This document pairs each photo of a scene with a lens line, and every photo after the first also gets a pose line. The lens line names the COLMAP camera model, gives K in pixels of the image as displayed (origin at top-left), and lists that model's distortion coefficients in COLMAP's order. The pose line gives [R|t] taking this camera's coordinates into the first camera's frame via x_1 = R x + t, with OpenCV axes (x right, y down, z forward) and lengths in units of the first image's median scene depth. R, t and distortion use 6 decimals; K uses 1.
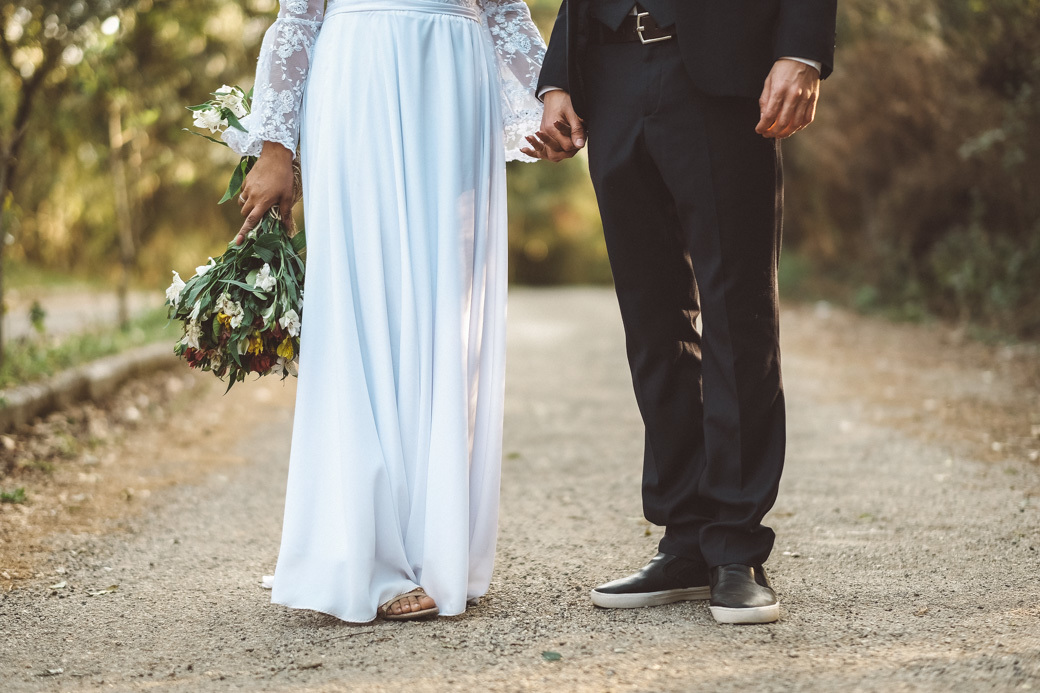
lens RADIAL K [[2523.0, 0, 519.3], [0, 2523.0, 345.7], [0, 0, 1]] dist [-0.752598, 0.000000]
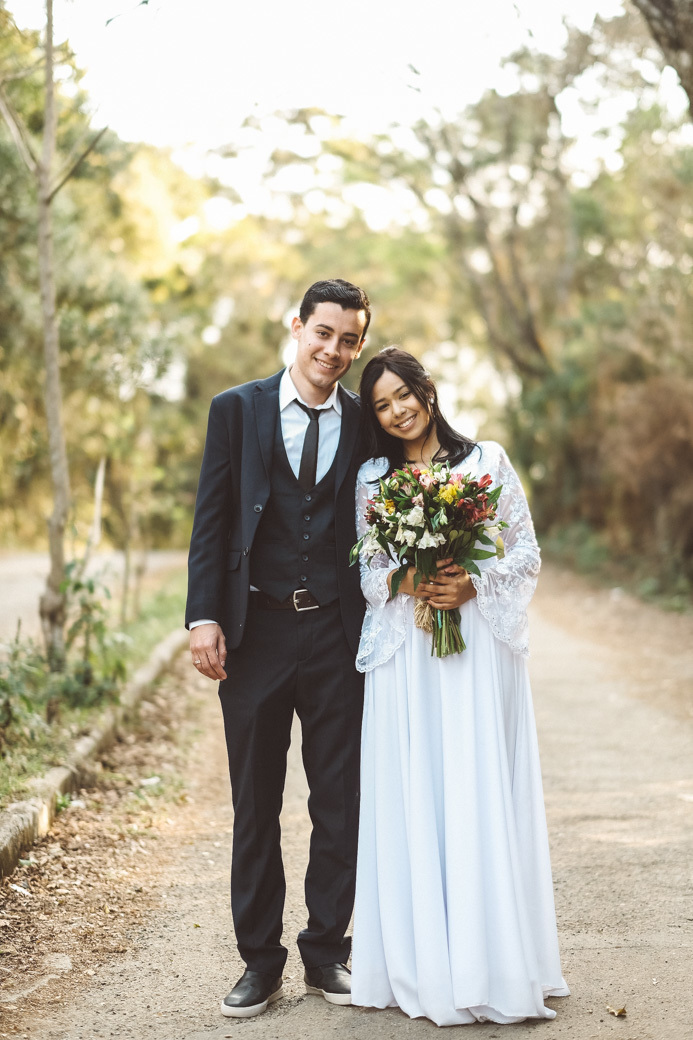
lens RADIAL K [[2523.0, 0, 346.8], [0, 2523.0, 520.9], [0, 0, 1]] dist [-0.752598, 0.000000]
pose [[0.999931, 0.009743, 0.006619, -0.033456], [-0.009562, 0.999595, -0.026813, -0.021332], [-0.006877, 0.026748, 0.999619, -0.369823]]
